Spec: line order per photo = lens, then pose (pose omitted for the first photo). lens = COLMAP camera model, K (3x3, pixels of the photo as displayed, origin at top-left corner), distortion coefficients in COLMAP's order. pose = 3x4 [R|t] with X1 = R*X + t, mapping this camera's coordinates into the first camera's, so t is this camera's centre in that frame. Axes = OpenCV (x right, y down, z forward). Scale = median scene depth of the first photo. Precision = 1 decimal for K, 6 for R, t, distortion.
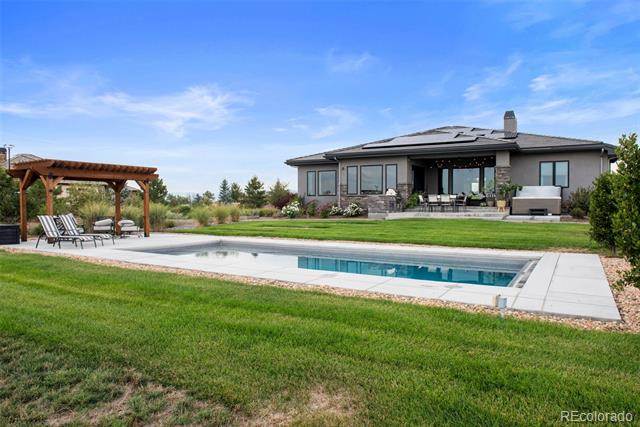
lens RADIAL K [[433.8, 0, 320.8], [0, 433.8, 209.1], [0, 0, 1]] dist [-0.045743, -0.004046]
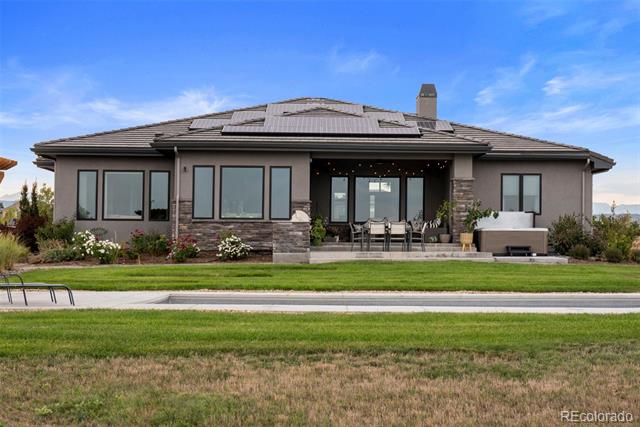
lens RADIAL K [[1056.8, 0, 321.6], [0, 1056.8, 213.1], [0, 0, 1]] dist [-0.058200, 0.000000]
pose [[0.847371, 0.022716, 0.530515, -0.549596], [-0.000027, 0.999086, -0.042737, 0.015912], [-0.531001, 0.036200, 0.846598, -0.189300]]
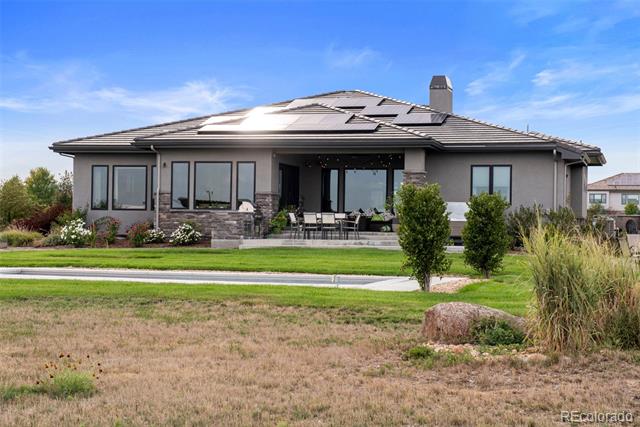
lens RADIAL K [[1254.9, 0, 316.3], [0, 1254.9, 216.7], [0, 0, 1]] dist [0.194696, 0.000000]
pose [[0.969913, 0.019003, 0.242707, -0.184729], [-0.013054, 0.999574, -0.026098, 0.021620], [-0.243100, 0.022145, 0.969748, -0.807073]]
